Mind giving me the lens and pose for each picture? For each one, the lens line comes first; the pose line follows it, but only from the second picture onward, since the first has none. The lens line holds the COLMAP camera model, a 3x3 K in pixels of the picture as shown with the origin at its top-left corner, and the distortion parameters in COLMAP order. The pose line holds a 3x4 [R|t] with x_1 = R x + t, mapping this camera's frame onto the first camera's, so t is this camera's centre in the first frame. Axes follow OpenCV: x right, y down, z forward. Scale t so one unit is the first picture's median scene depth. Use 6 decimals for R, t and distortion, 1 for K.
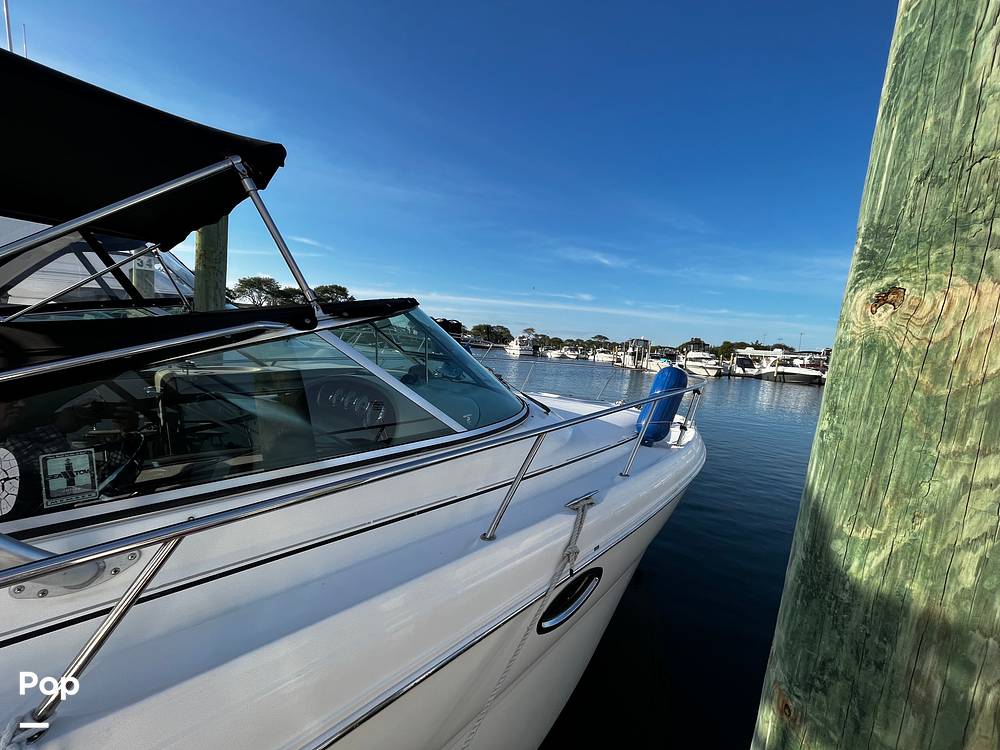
lens RADIAL K [[404.4, 0, 497.6], [0, 404.4, 374.7], [0, 0, 1]] dist [-0.004901, -0.000111]
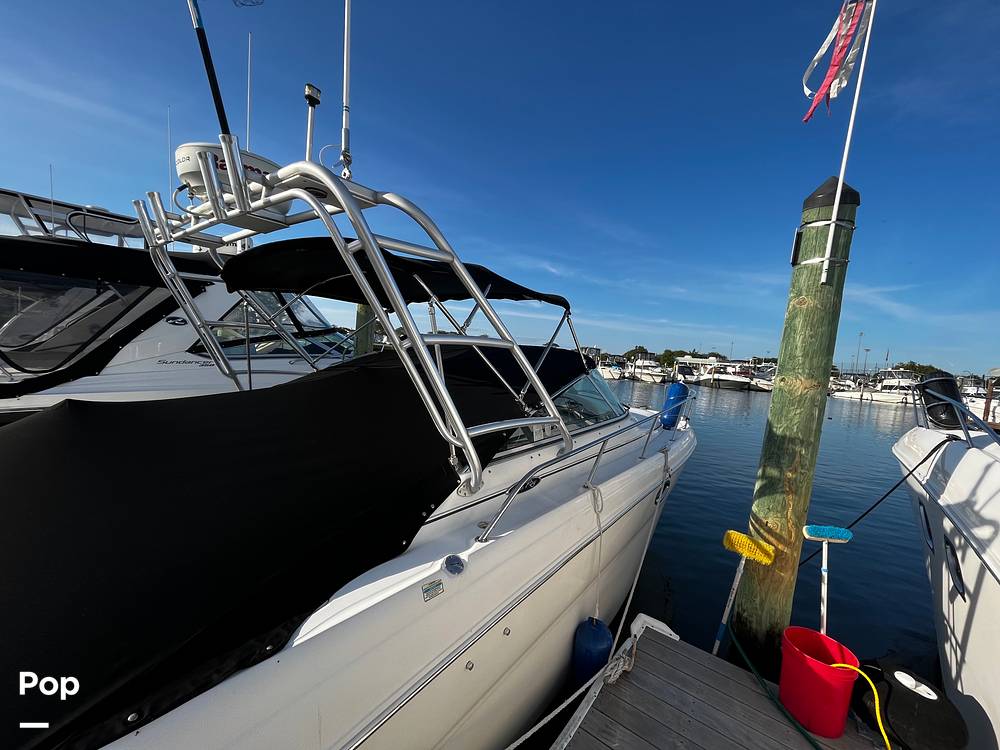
lens RADIAL K [[404.4, 0, 497.6], [0, 404.4, 374.7], [0, 0, 1]] dist [-0.004901, -0.000111]
pose [[0.992919, 0.002323, 0.118770, -0.885839], [-0.000586, 0.999892, -0.014657, -0.049723], [-0.118791, 0.014483, 0.992814, -0.997562]]
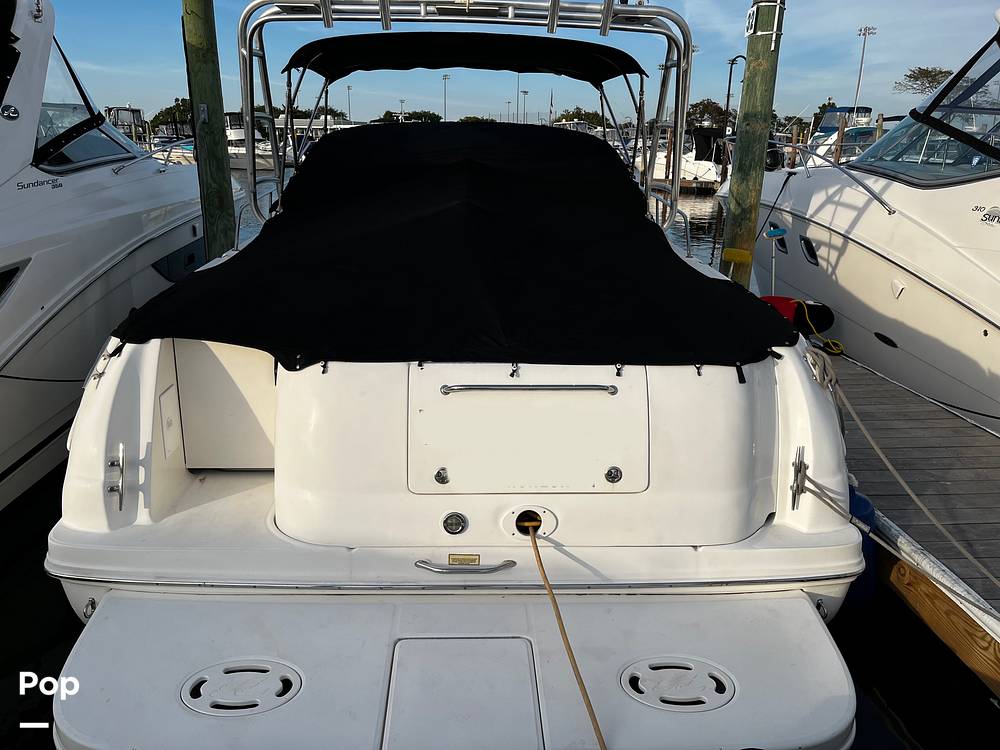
lens RADIAL K [[748.2, 0, 492.8], [0, 748.2, 381.1], [0, 0, 1]] dist [0.088322, -0.134428]
pose [[0.677260, -0.279051, 0.680771, -3.607904], [0.090609, 0.949874, 0.299216, -0.160049], [-0.730143, -0.140963, 0.668596, -1.485332]]
